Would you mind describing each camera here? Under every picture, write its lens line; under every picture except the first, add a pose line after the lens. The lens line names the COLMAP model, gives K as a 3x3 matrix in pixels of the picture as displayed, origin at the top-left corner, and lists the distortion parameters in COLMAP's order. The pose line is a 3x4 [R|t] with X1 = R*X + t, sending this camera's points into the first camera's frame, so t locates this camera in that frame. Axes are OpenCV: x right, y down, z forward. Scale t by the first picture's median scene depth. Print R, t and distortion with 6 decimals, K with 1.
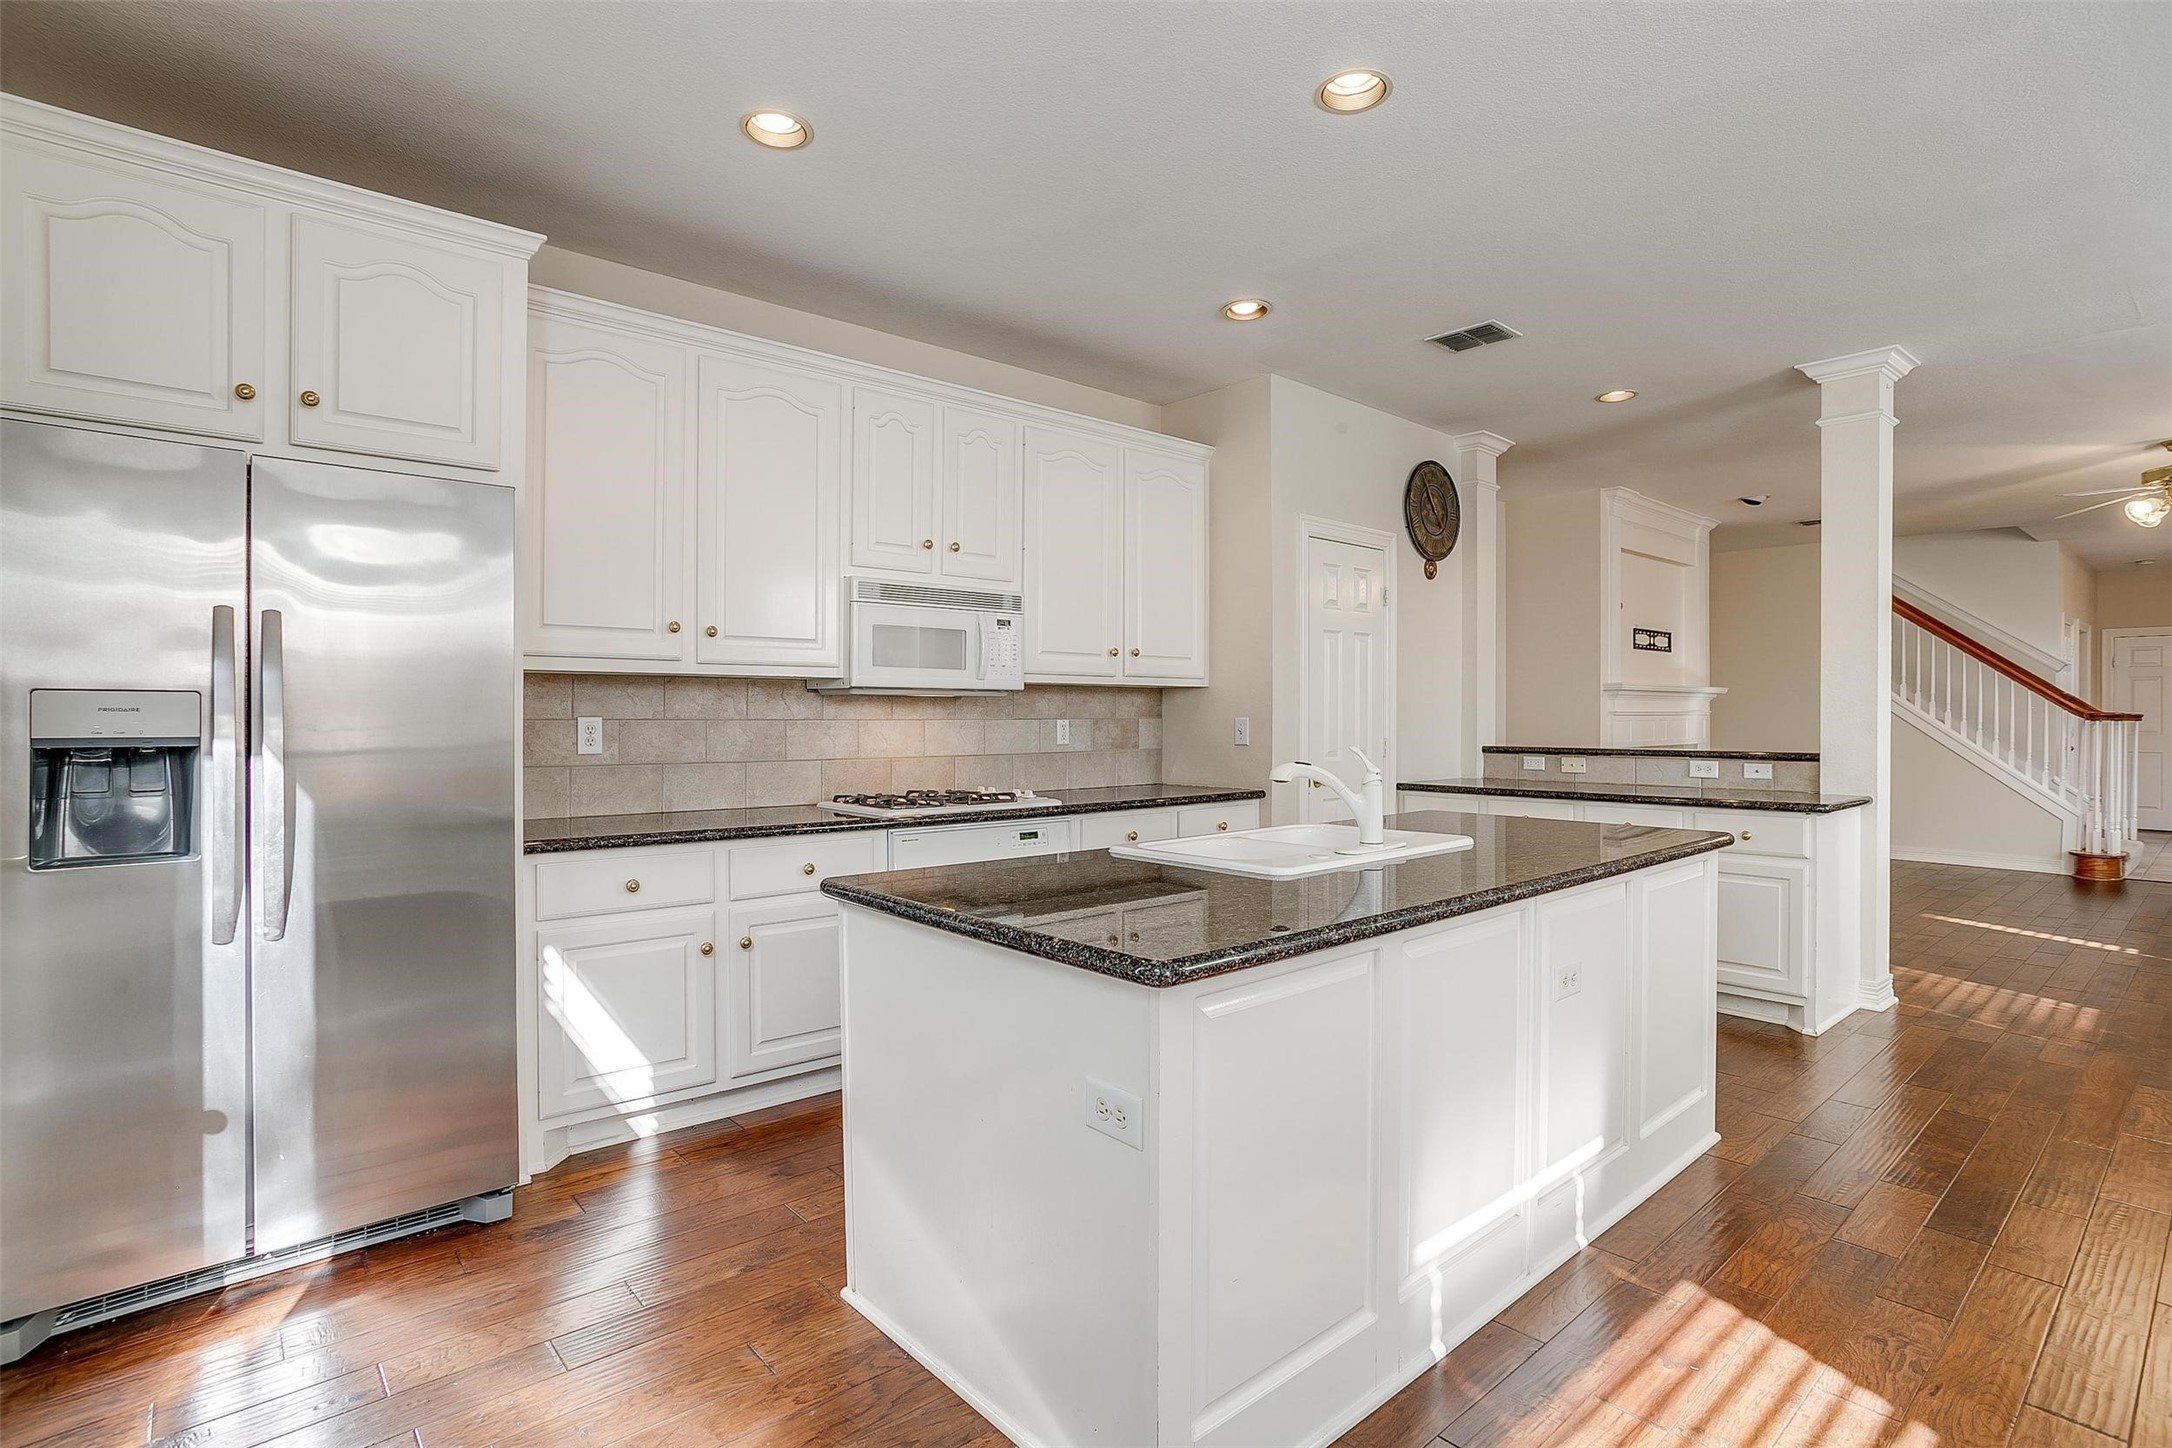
lens RADIAL K [[1034.7, 0, 1077.9], [0, 1034.7, 721.2], [0, 0, 1]] dist [0.002456, 0.000255]
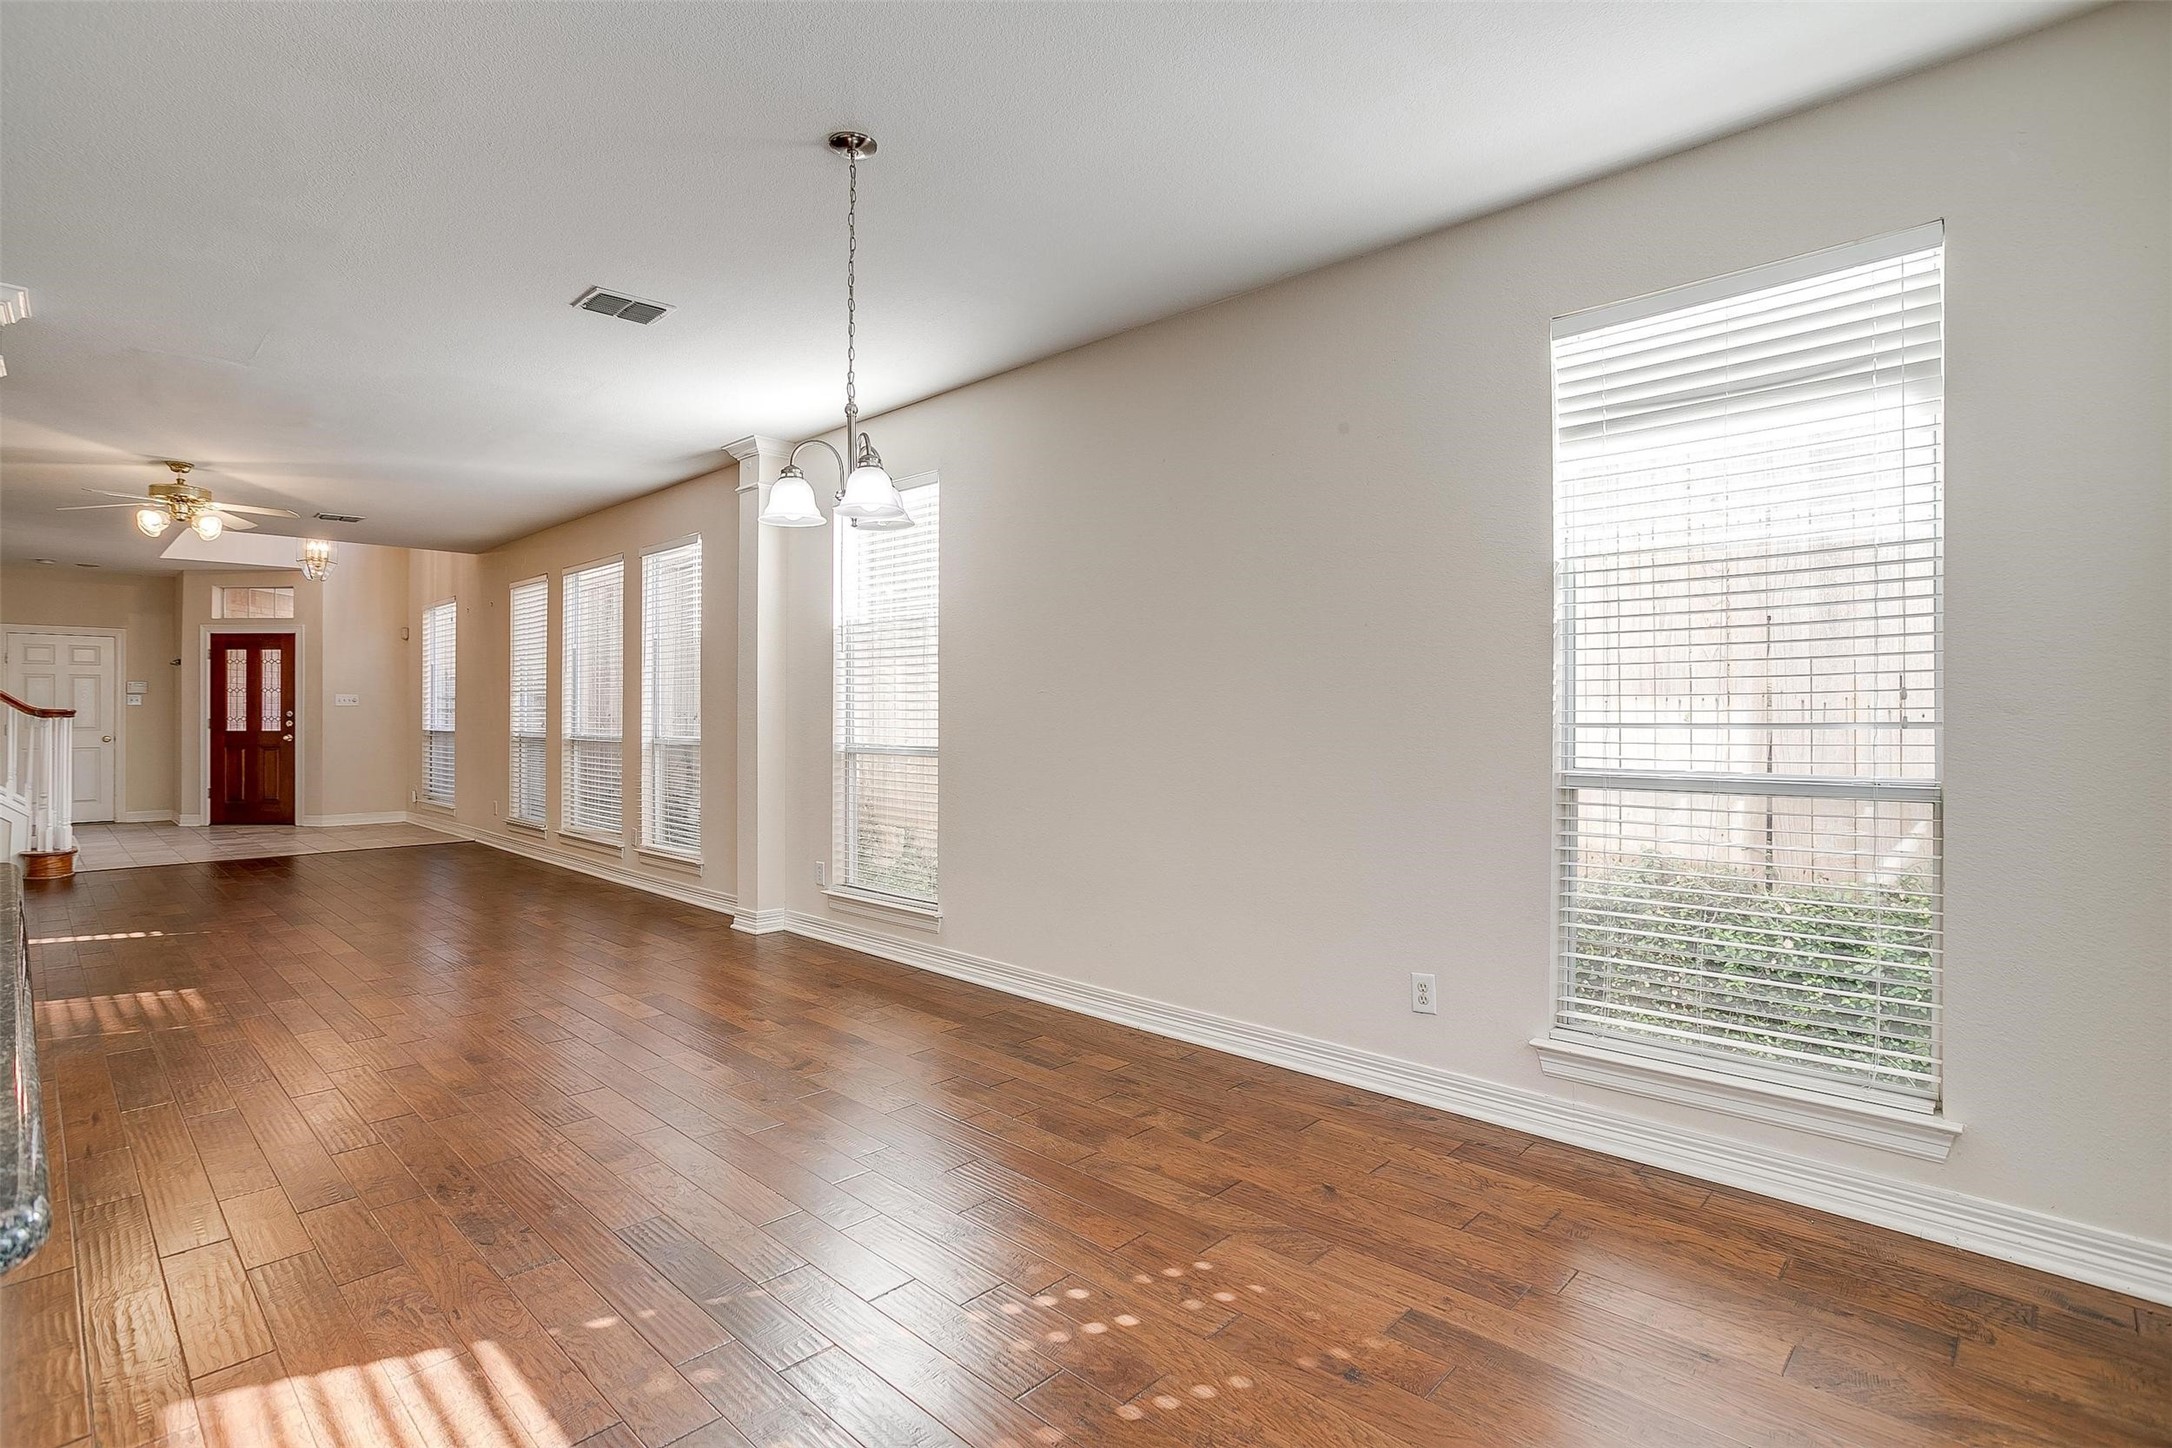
lens RADIAL K [[1034.7, 0, 1078.3], [0, 1034.7, 717.2], [0, 0, 1]] dist [0.002456, 0.000255]
pose [[-0.092681, -0.004979, 0.995683, -0.122412], [0.004568, 0.999975, 0.005425, -0.002056], [-0.995685, 0.005051, -0.092656, 0.149640]]
